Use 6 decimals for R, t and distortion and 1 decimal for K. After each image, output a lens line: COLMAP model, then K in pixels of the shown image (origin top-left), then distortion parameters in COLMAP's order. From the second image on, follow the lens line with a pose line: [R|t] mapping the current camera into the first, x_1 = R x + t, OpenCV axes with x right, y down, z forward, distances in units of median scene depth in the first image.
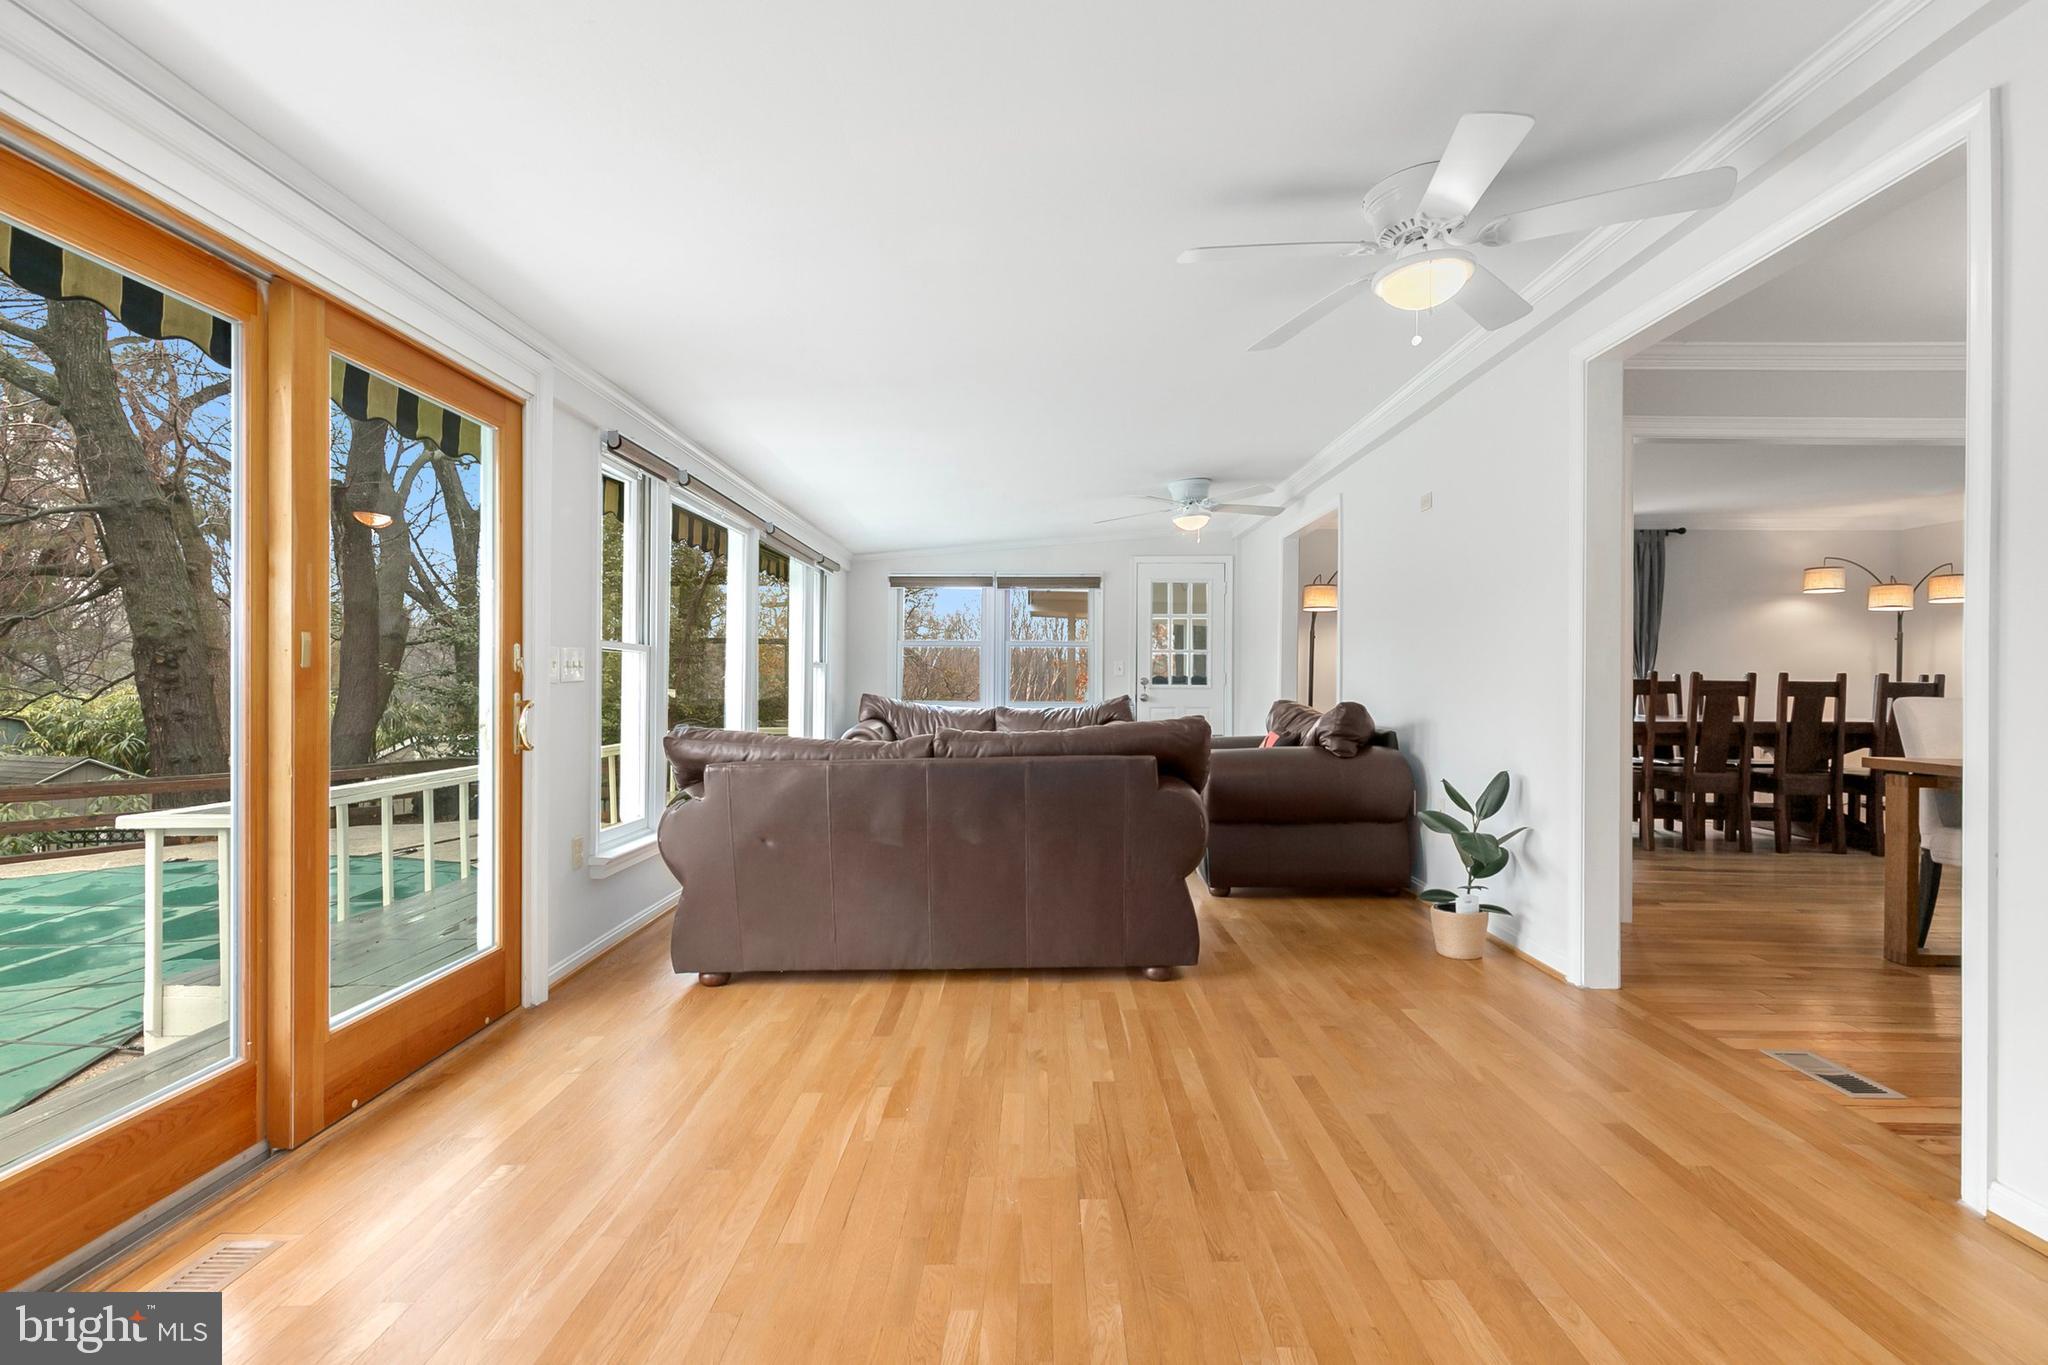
lens RADIAL K [[937.5, 0, 1013.6], [0, 937.5, 684.9], [0, 0, 1]] dist [0.008252, -0.001337]
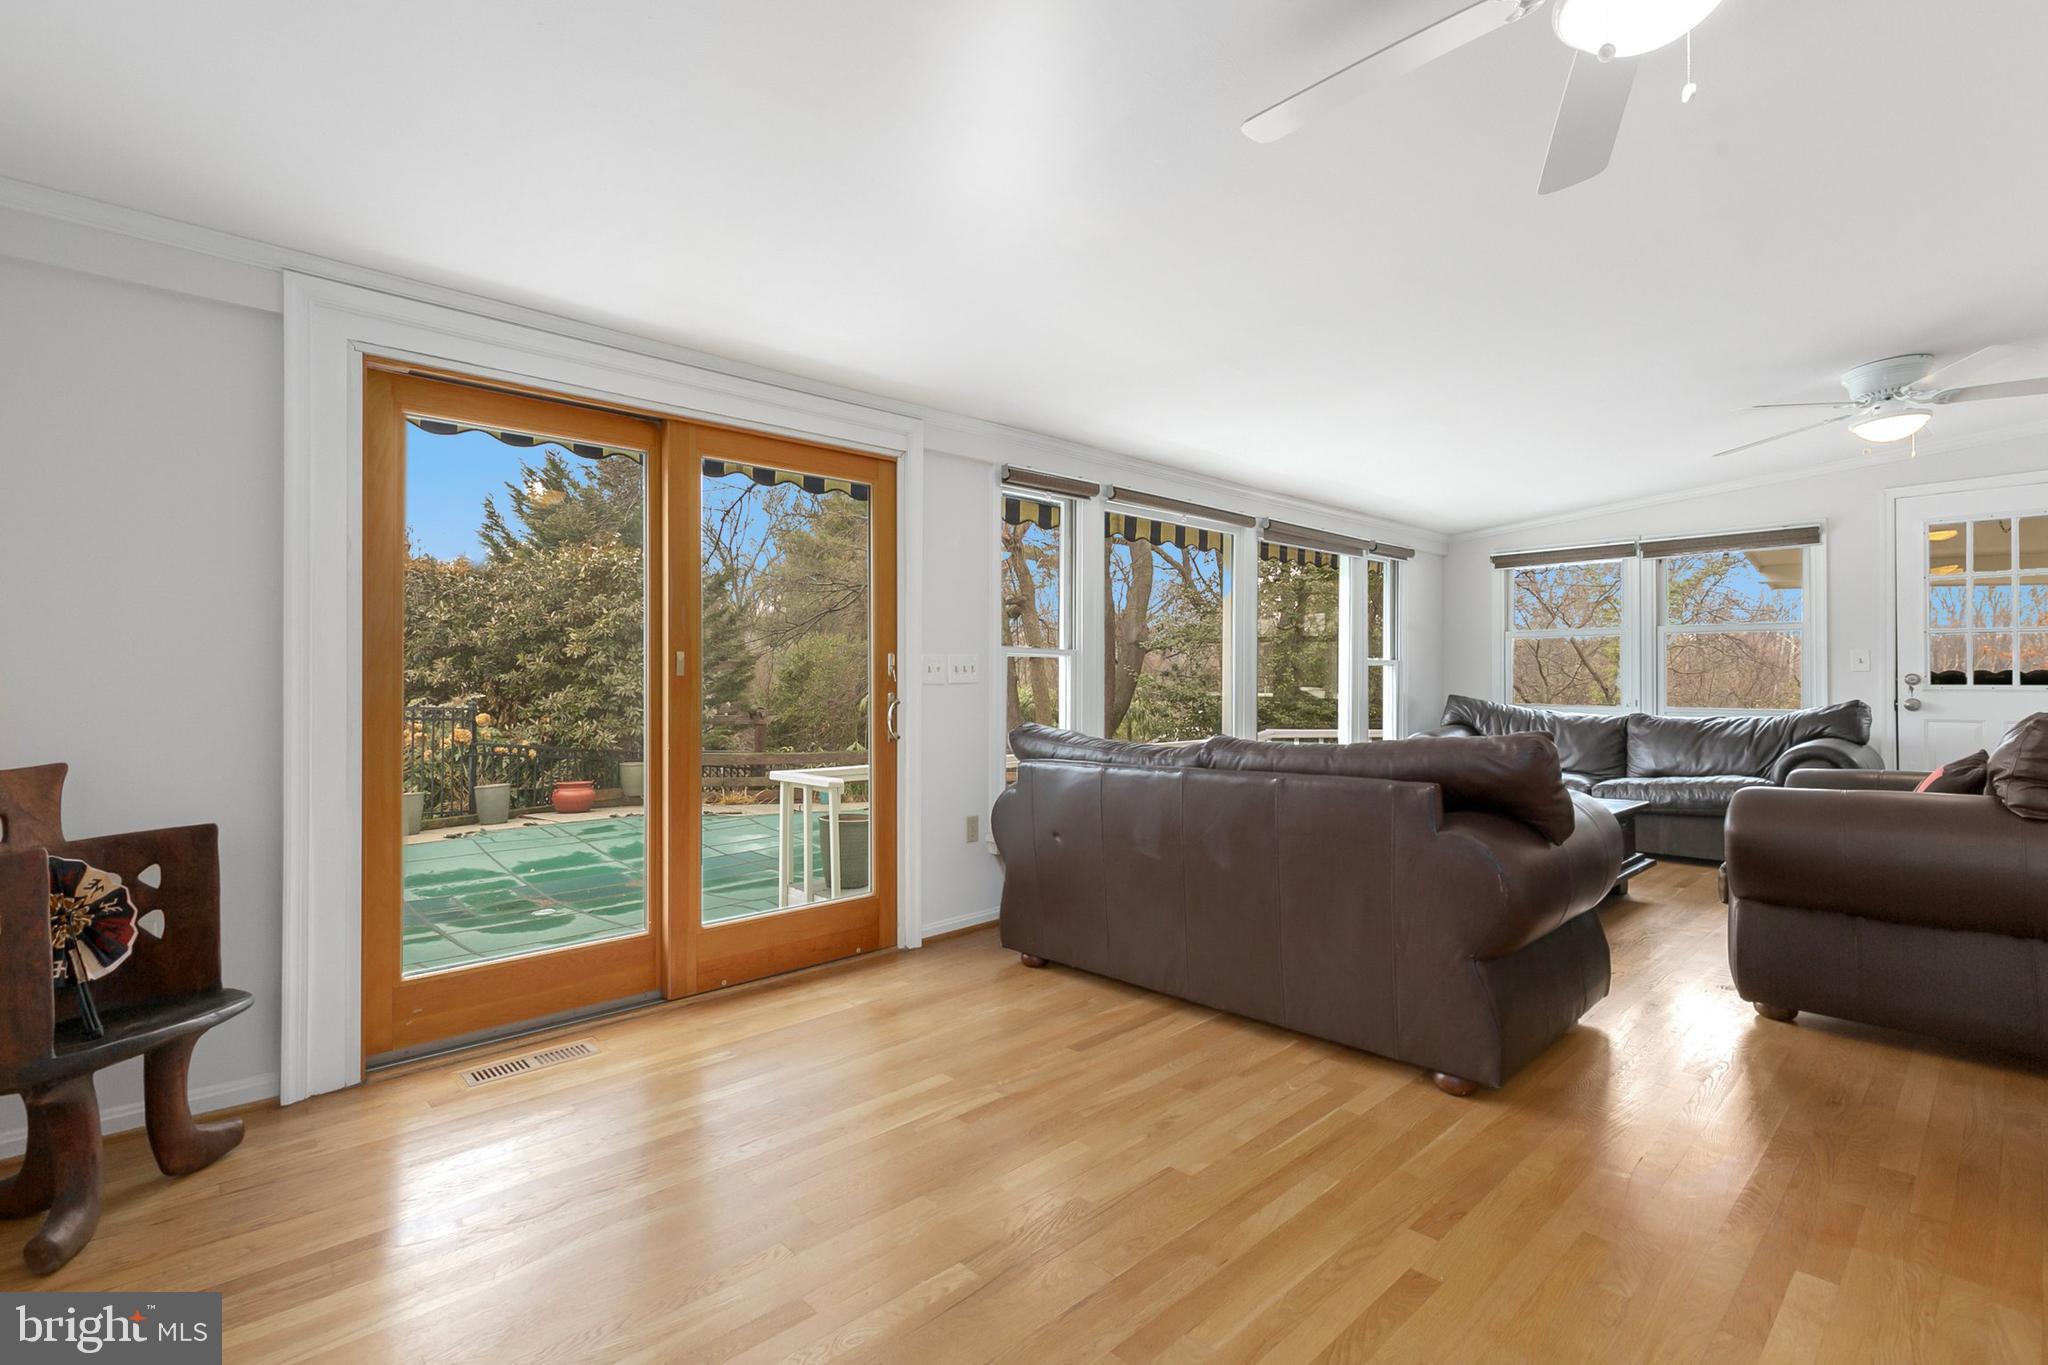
lens RADIAL K [[937.5, 0, 1008.1], [0, 937.5, 677.2], [0, 0, 1]] dist [0.008252, -0.001337]
pose [[0.685265, -0.005325, -0.728275, 0.456393], [0.001115, 0.999980, -0.006262, -0.004731], [0.728293, 0.003479, 0.685257, 0.247540]]
